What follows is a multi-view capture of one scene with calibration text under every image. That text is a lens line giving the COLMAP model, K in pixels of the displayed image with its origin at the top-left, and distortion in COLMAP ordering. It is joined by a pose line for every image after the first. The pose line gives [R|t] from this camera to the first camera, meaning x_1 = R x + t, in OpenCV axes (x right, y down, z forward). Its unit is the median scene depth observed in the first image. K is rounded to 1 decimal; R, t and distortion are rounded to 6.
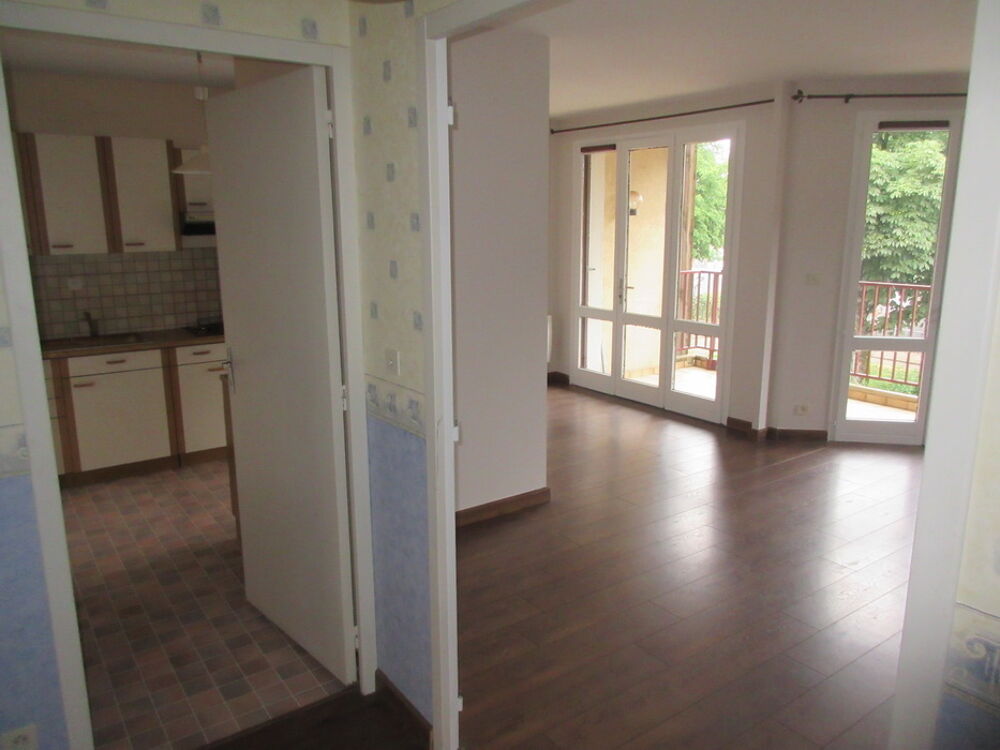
lens RADIAL K [[745.5, 0, 503.8], [0, 745.5, 368.8], [0, 0, 1]] dist [-0.002830, 0.007338]
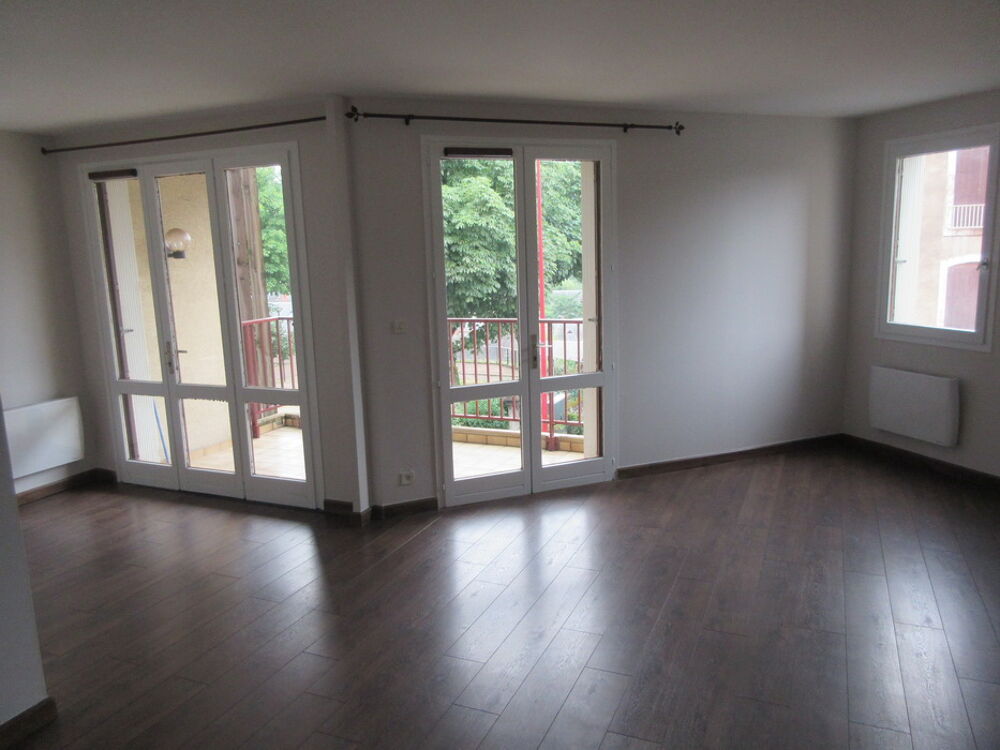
lens RADIAL K [[745.5, 0, 503.8], [0, 745.5, 368.8], [0, 0, 1]] dist [-0.002830, 0.007338]
pose [[0.860911, -0.112384, 0.496187, 0.070093], [0.133618, 0.991006, -0.007376, -0.039942], [-0.490895, 0.072650, 0.868184, 0.158045]]
